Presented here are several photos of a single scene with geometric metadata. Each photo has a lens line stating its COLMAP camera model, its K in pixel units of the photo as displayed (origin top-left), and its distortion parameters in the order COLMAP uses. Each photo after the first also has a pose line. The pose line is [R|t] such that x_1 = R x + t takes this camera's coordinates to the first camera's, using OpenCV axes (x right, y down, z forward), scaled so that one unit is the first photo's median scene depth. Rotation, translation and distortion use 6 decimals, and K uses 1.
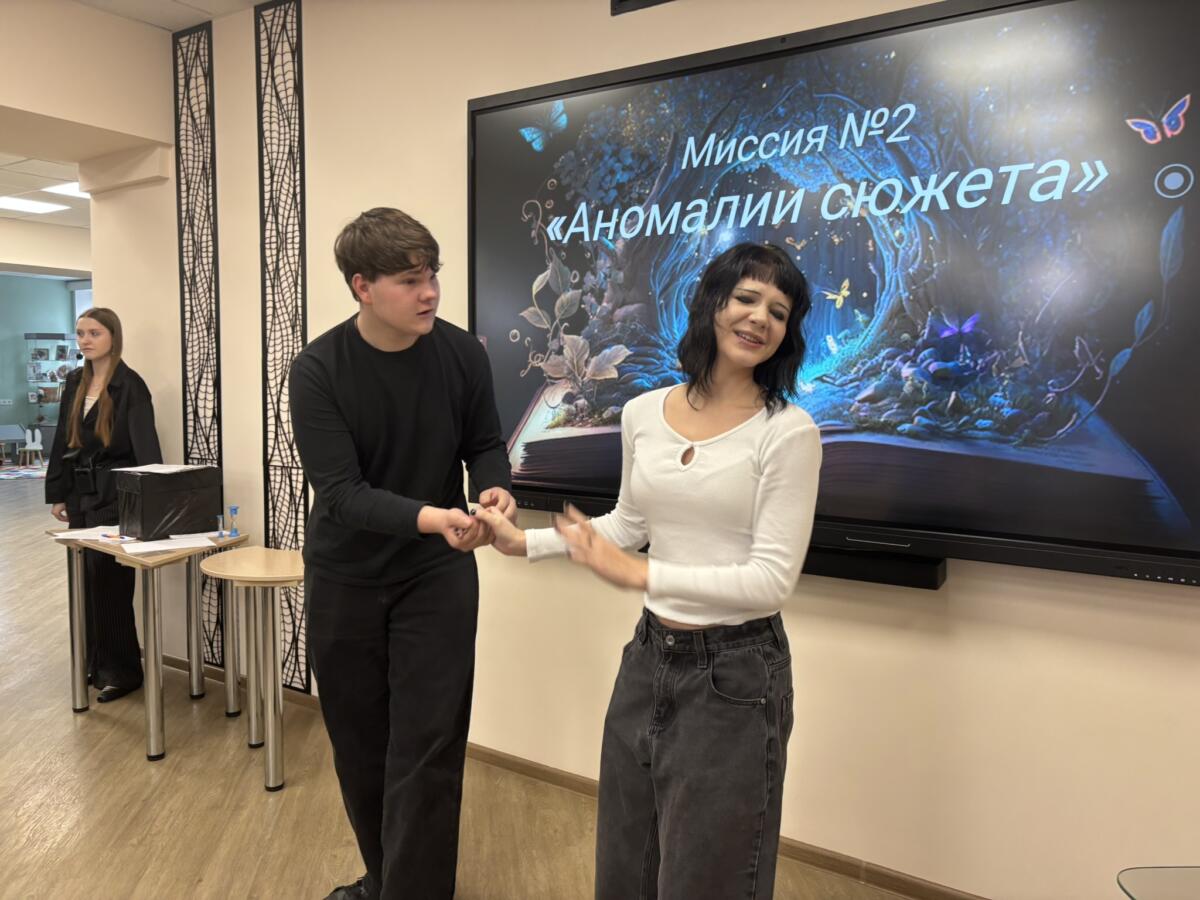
lens RADIAL K [[889.2, 0, 608.4], [0, 889.2, 448.9], [0, 0, 1]] dist [0.032560, -0.045745]
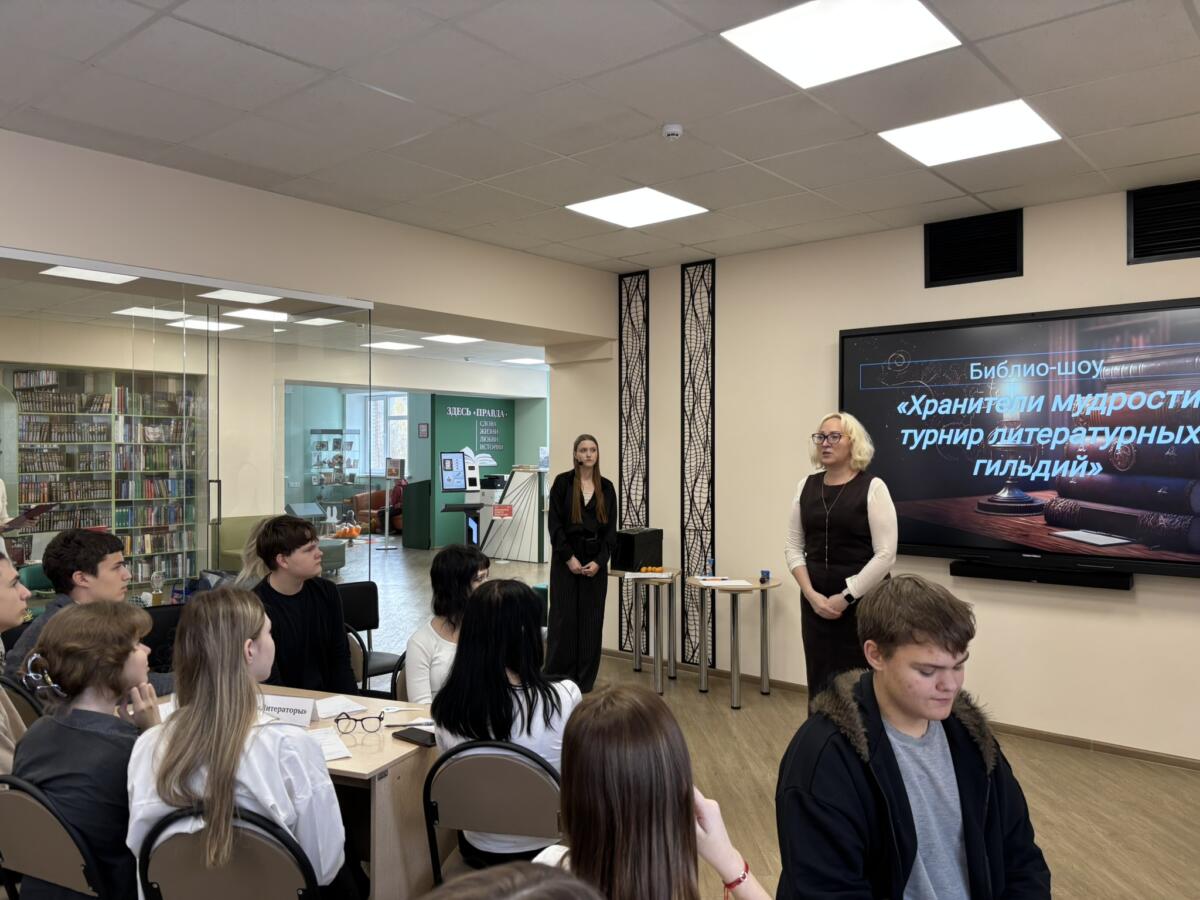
lens RADIAL K [[889.2, 0, 596.9], [0, 889.2, 454.6], [0, 0, 1]] dist [0.032560, -0.045745]
pose [[0.991226, -0.014965, -0.131329, -0.326010], [0.005336, 0.997290, -0.073374, 0.000402], [0.132071, 0.072029, 0.988620, -0.689922]]
